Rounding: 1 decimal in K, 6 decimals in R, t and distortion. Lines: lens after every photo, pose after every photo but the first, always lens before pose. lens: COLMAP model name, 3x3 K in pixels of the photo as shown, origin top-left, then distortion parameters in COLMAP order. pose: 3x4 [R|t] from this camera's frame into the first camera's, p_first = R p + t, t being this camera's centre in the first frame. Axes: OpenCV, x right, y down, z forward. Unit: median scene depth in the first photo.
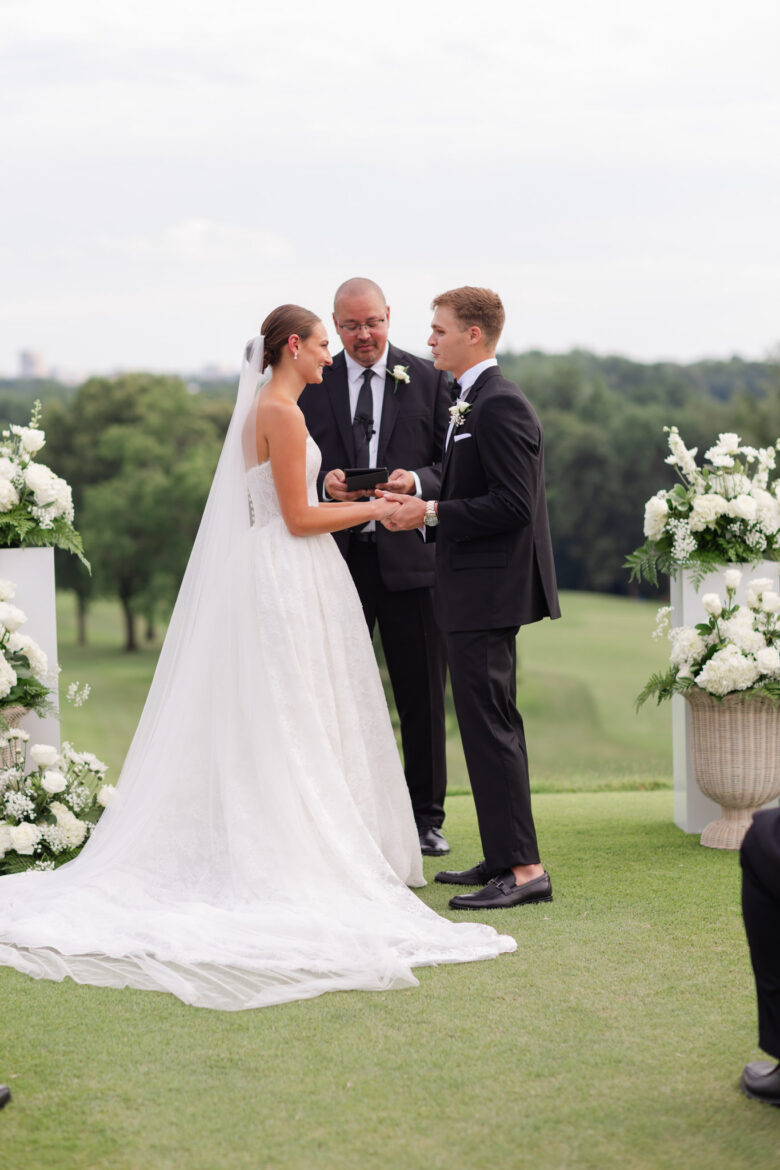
lens RADIAL K [[2842.1, 0, 350.9], [0, 2842.1, 554.8], [0, 0, 1]] dist [-0.030087, -0.458113]
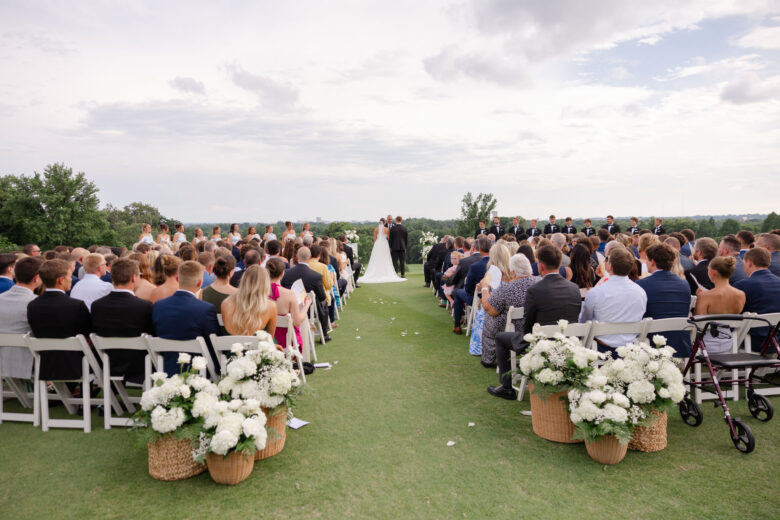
lens RADIAL K [[543.8, 0, 390.0], [0, 543.8, 260.0], [0, 0, 1]] dist [-0.000451, -0.000155]
pose [[0.999760, 0.008133, 0.020350, -0.033737], [-0.008239, 0.999953, 0.005129, 0.046393], [-0.020307, -0.005295, 0.999780, -0.866598]]
